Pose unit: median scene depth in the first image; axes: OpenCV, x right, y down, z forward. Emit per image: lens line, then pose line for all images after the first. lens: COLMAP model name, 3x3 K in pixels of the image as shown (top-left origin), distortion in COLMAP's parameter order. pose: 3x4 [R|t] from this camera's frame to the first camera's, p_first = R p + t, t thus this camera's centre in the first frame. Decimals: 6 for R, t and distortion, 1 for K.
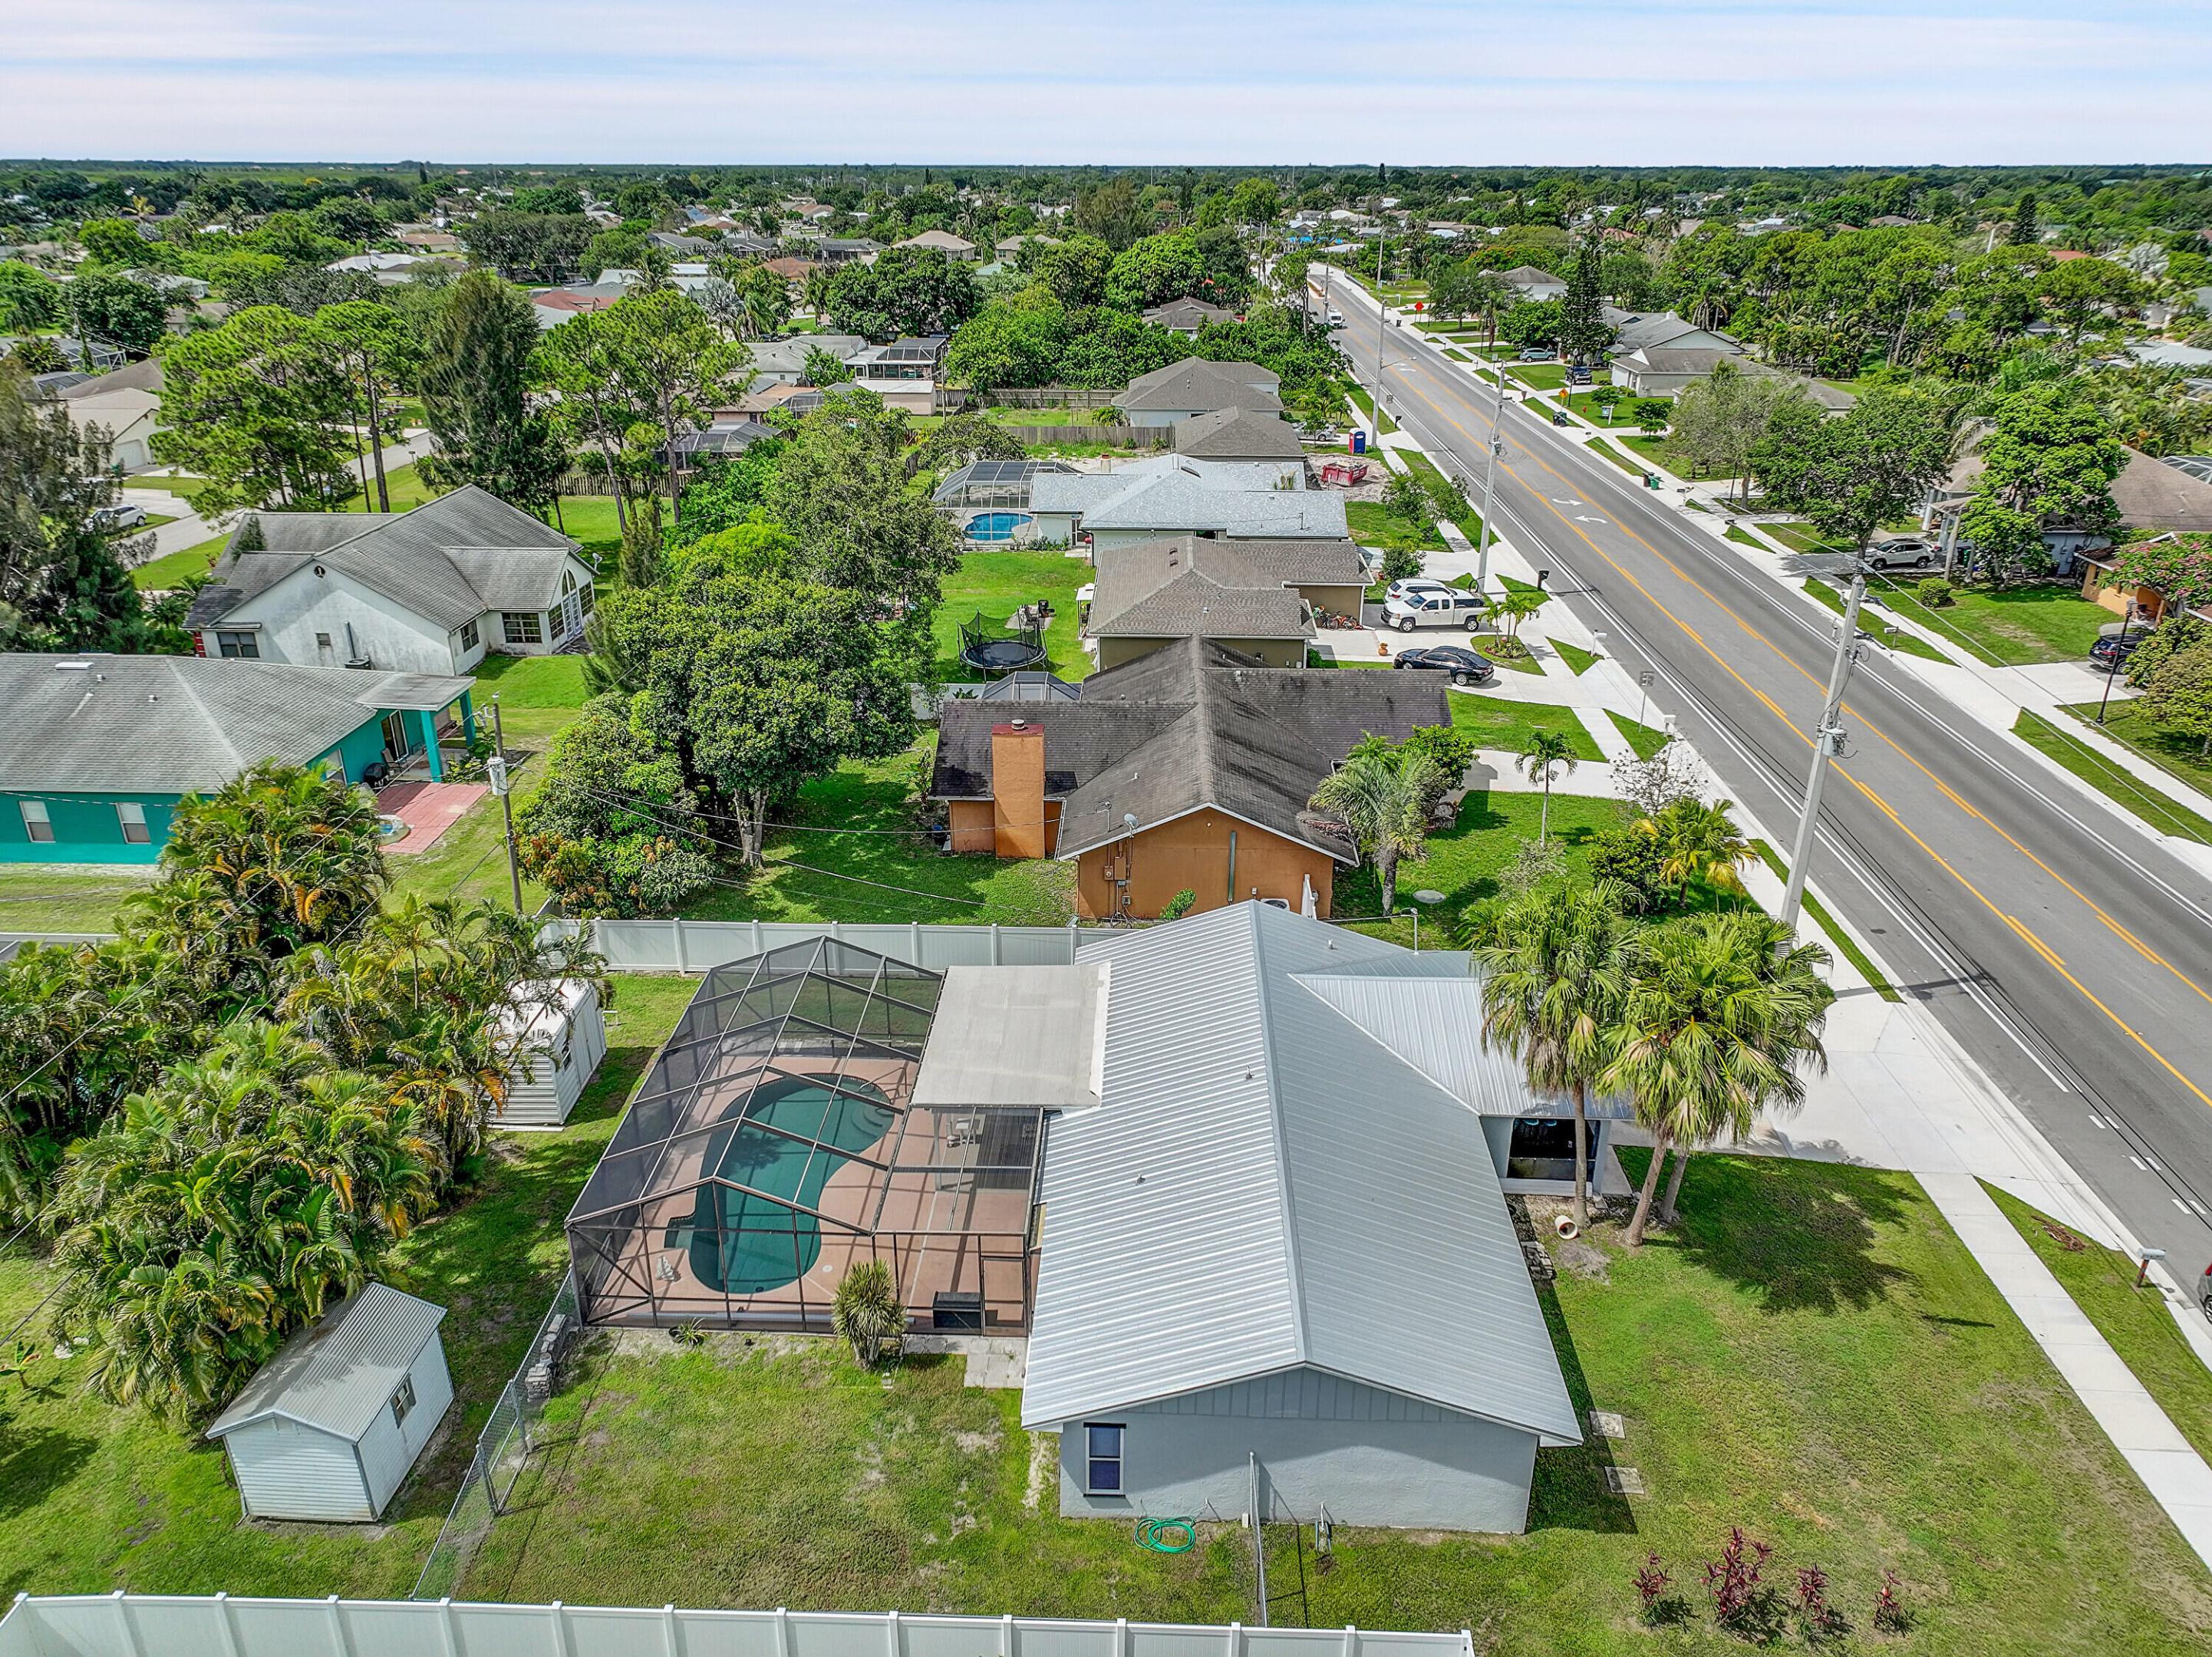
lens RADIAL K [[1548.5, 0, 1106.0], [0, 1548.5, 828.5], [0, 0, 1]] dist [0.004467, 0.000146]
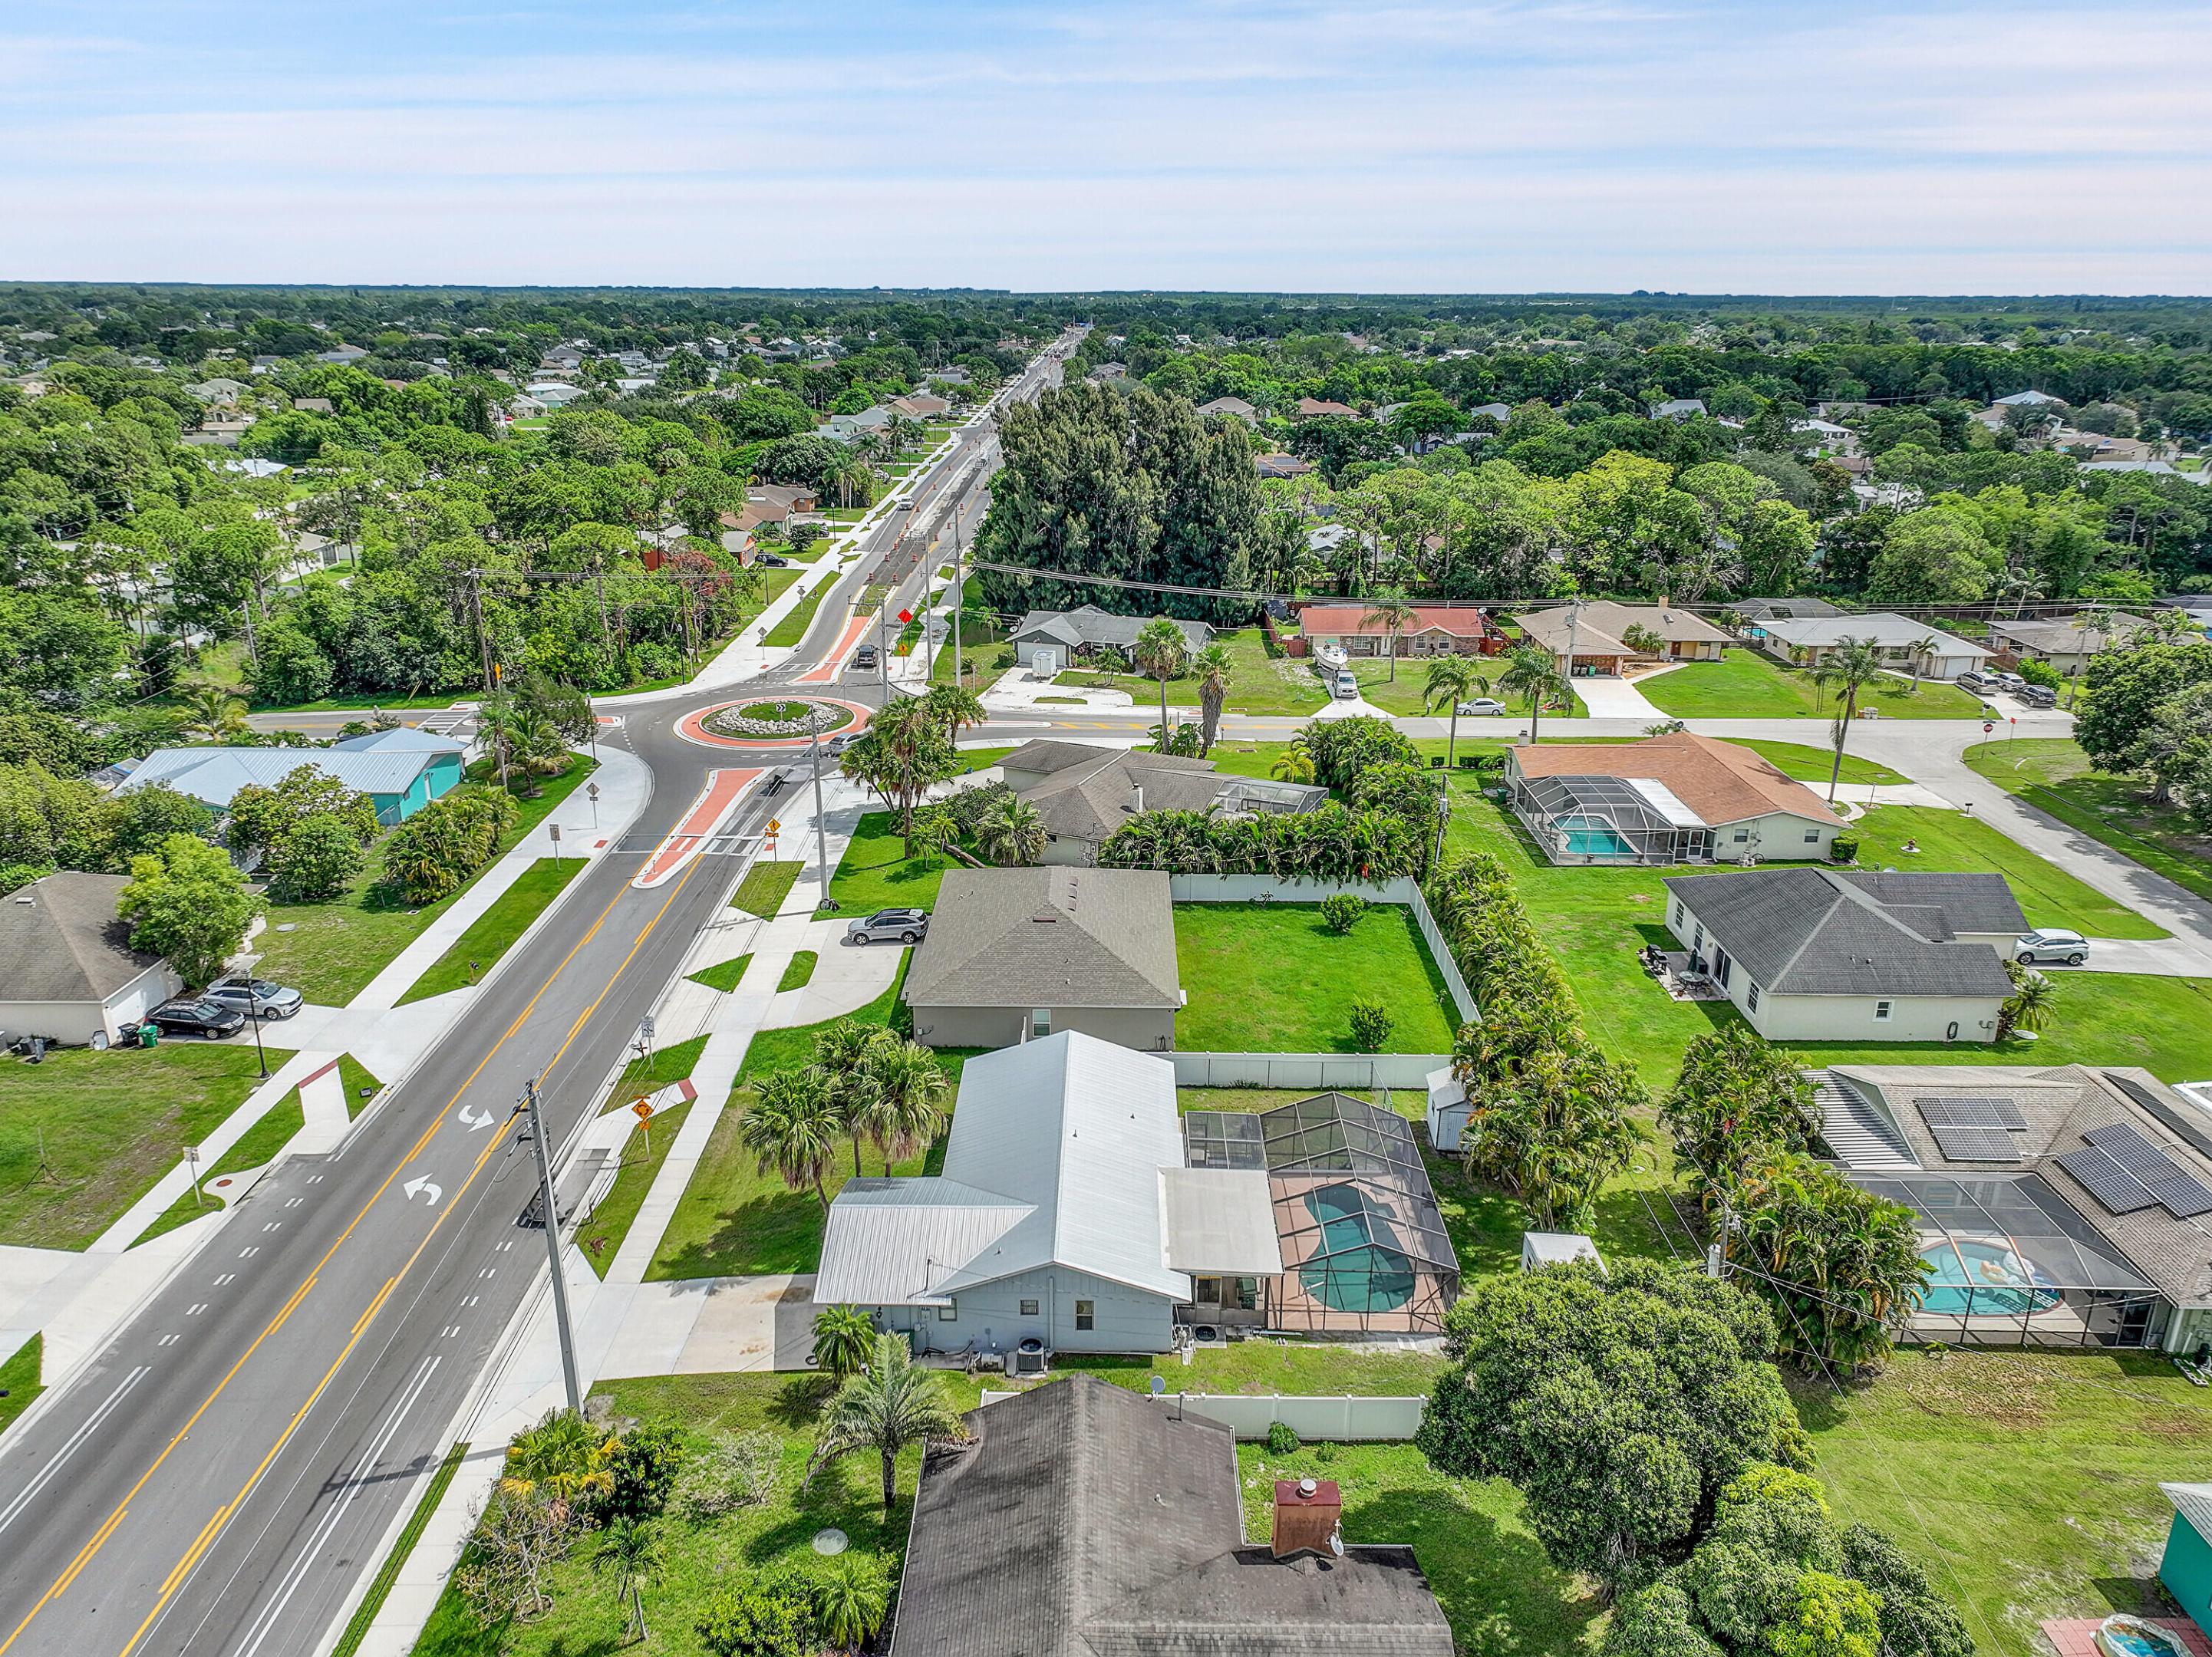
lens RADIAL K [[1548.8, 0, 1102.1], [0, 1548.8, 822.0], [0, 0, 1]] dist [0.002903, 0.017115]
pose [[-0.999528, 0.004280, -0.030429, 0.074591], [-0.017209, 0.742417, 0.669717, -0.831547], [0.025458, 0.669925, -0.741992, 1.323975]]
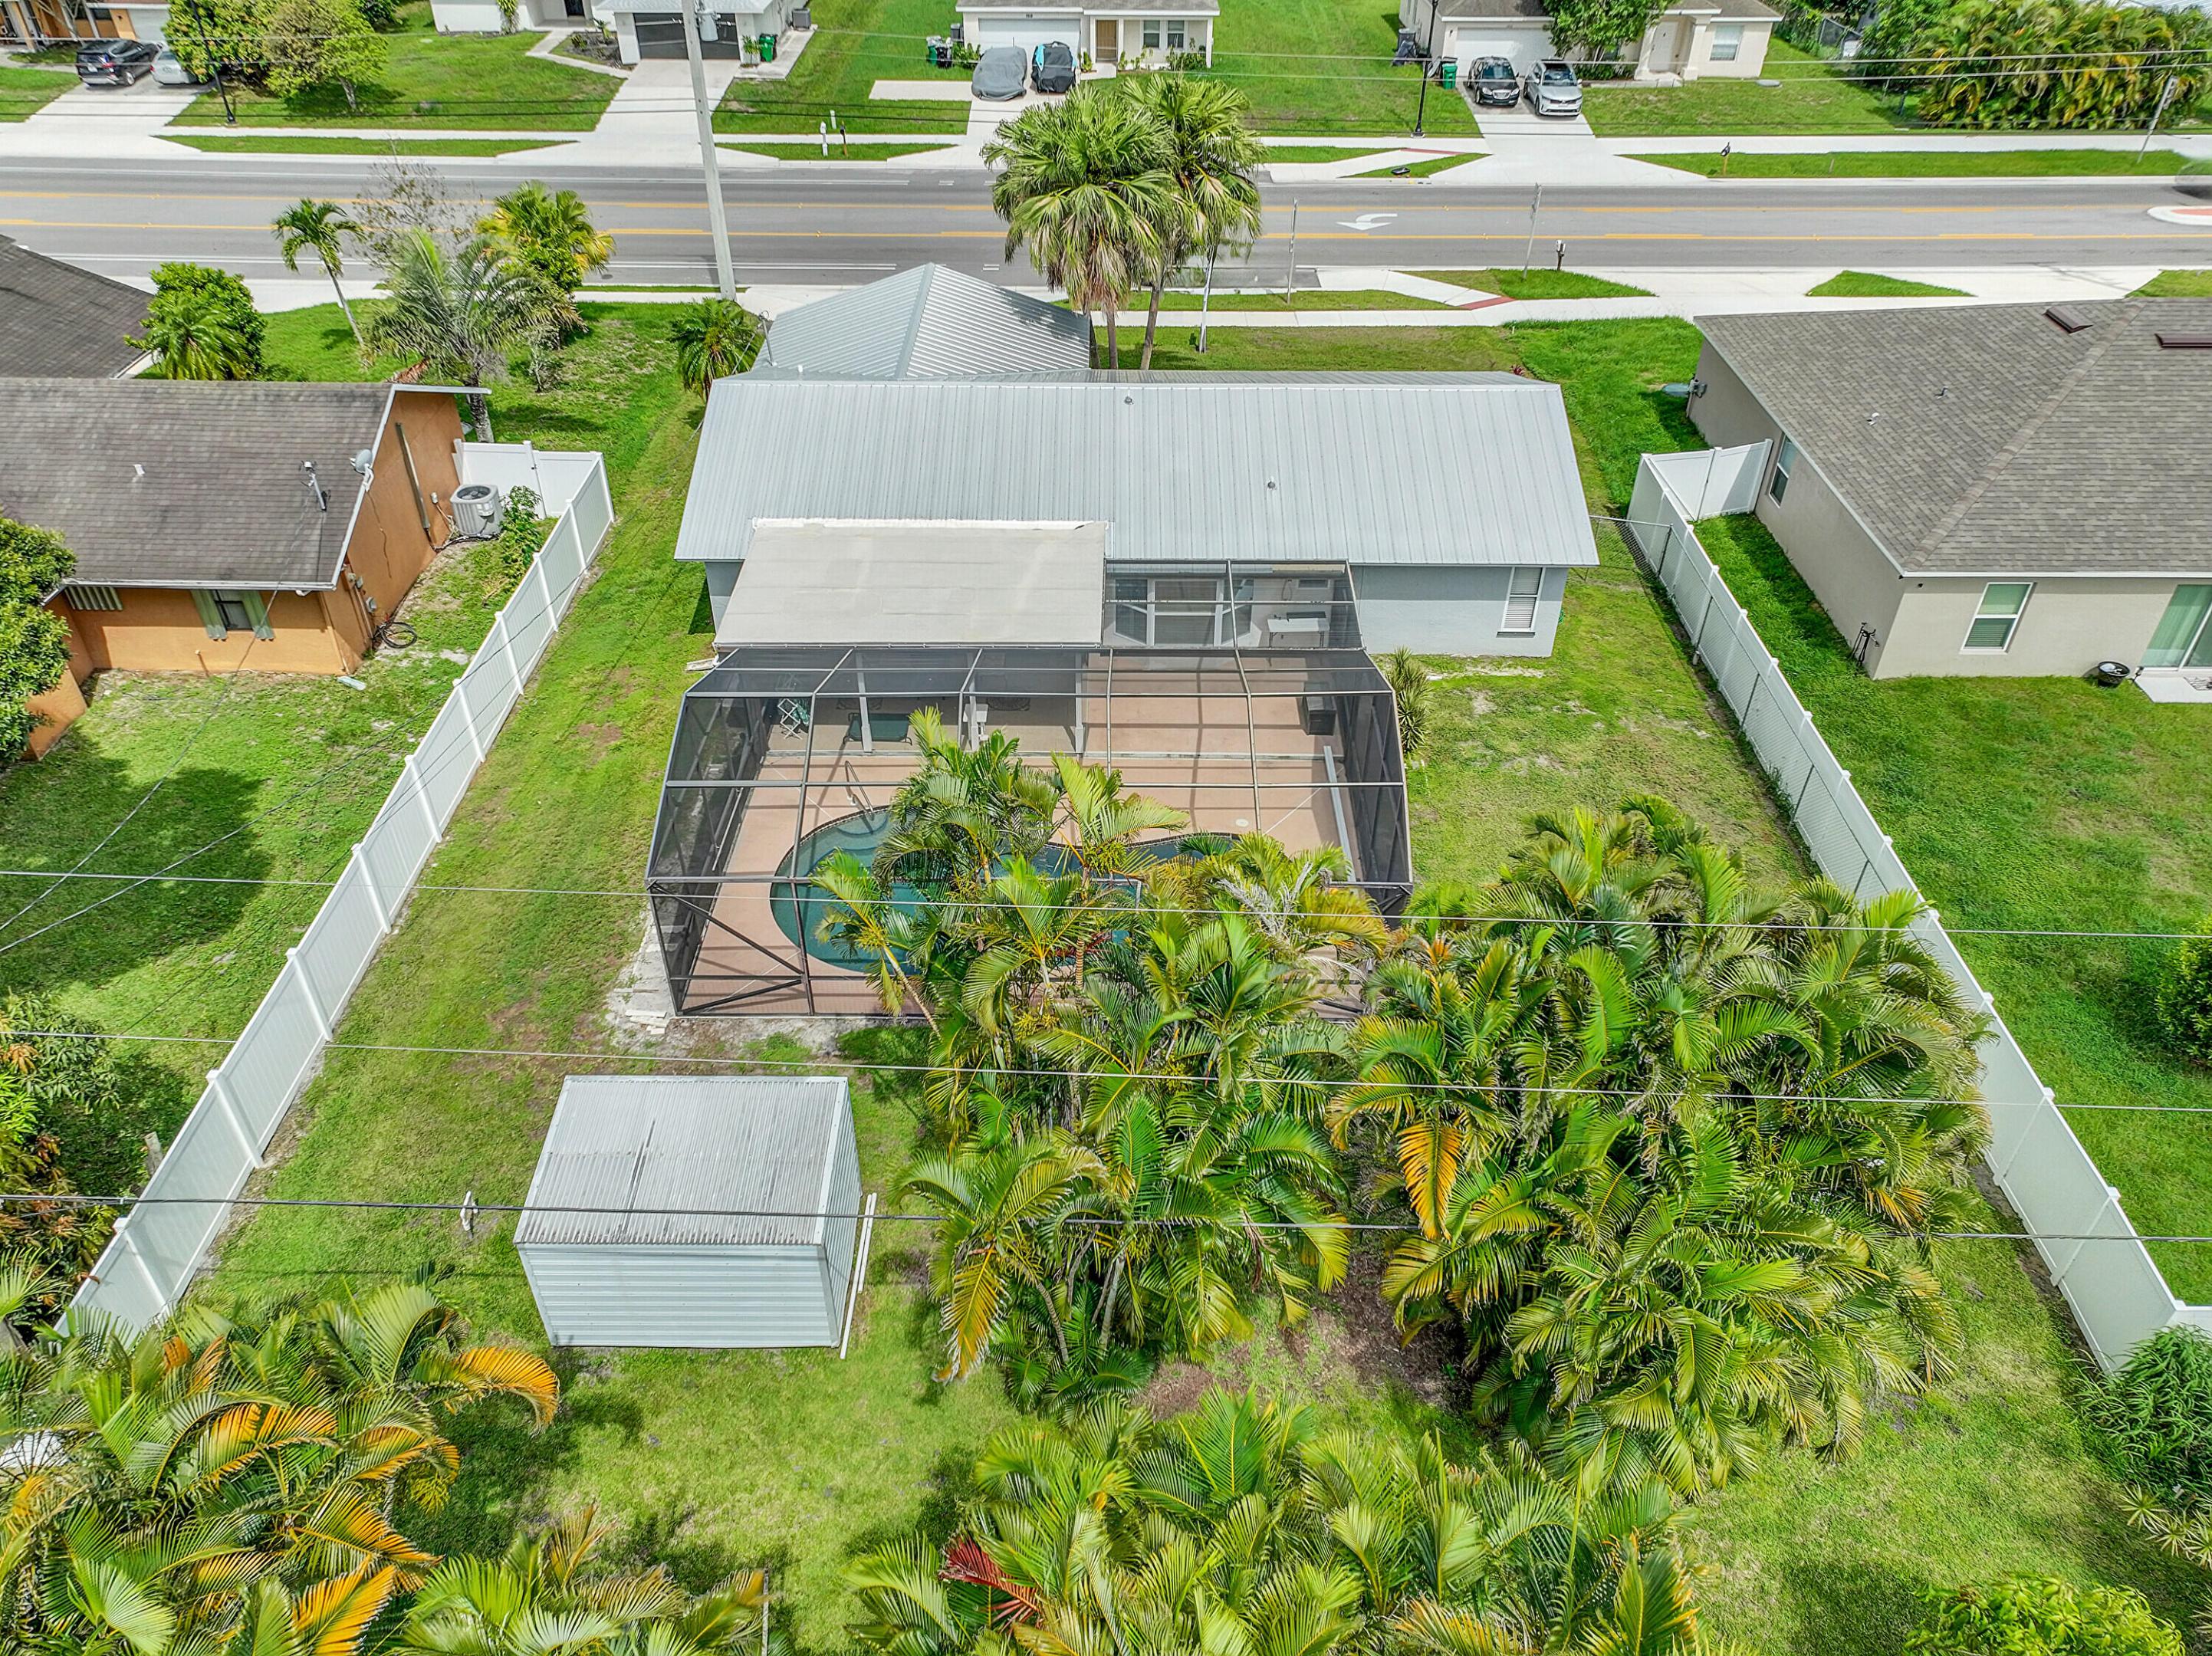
lens RADIAL K [[1548.9, 0, 1102.1], [0, 1548.9, 821.5], [0, 0, 1]] dist [0.002903, 0.017115]
pose [[-0.031825, -0.612450, 0.789869, -0.510727], [0.390080, 0.719988, 0.573982, -0.127777], [-0.920231, 0.326379, 0.215990, 0.565809]]
